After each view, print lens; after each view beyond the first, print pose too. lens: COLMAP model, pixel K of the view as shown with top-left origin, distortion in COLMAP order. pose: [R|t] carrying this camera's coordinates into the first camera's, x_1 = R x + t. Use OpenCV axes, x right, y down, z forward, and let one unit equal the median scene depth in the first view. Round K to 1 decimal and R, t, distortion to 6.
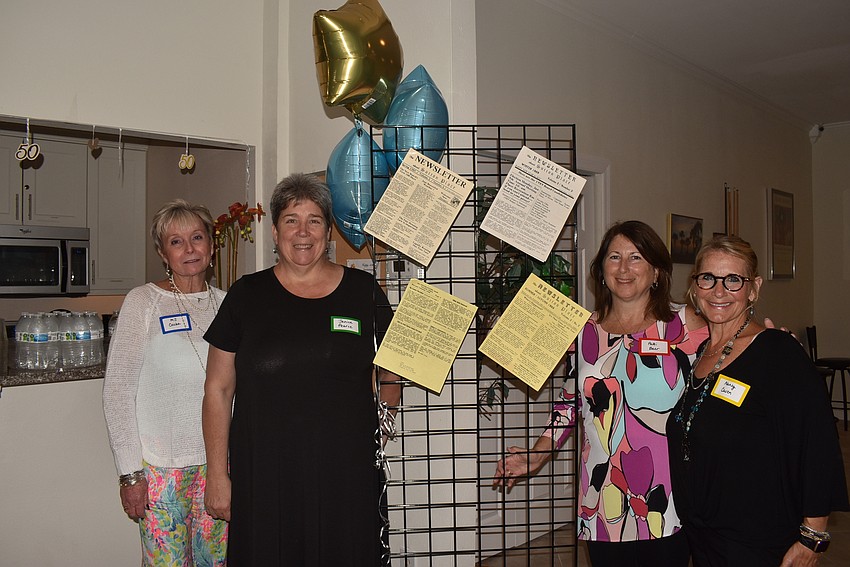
lens RADIAL K [[966.5, 0, 425.0], [0, 966.5, 283.5], [0, 0, 1]] dist [-0.097101, 0.030729]
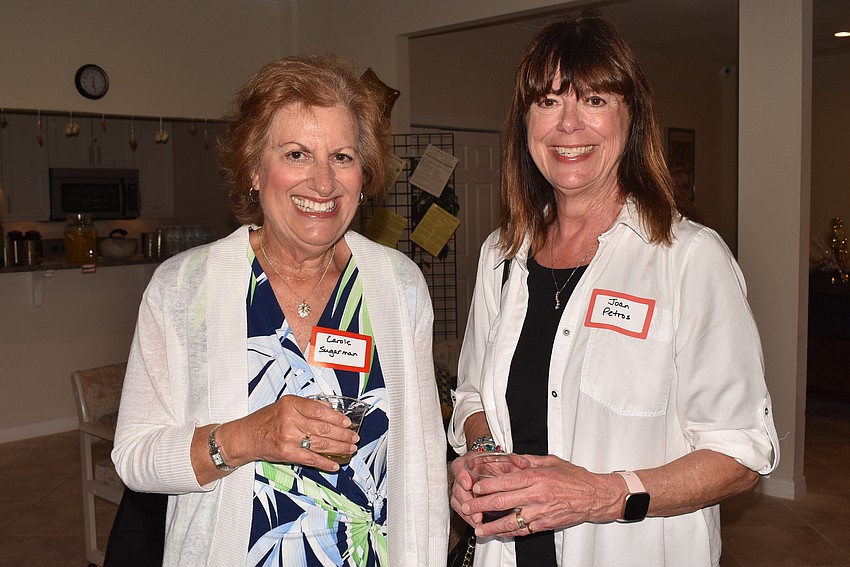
lens RADIAL K [[966.5, 0, 425.0], [0, 966.5, 283.5], [0, 0, 1]] dist [-0.097101, 0.030729]
pose [[0.999083, -0.010026, 0.041633, 0.000046], [0.006692, 0.996817, 0.079448, -0.002703], [-0.042297, -0.079097, 0.995969, -1.138814]]
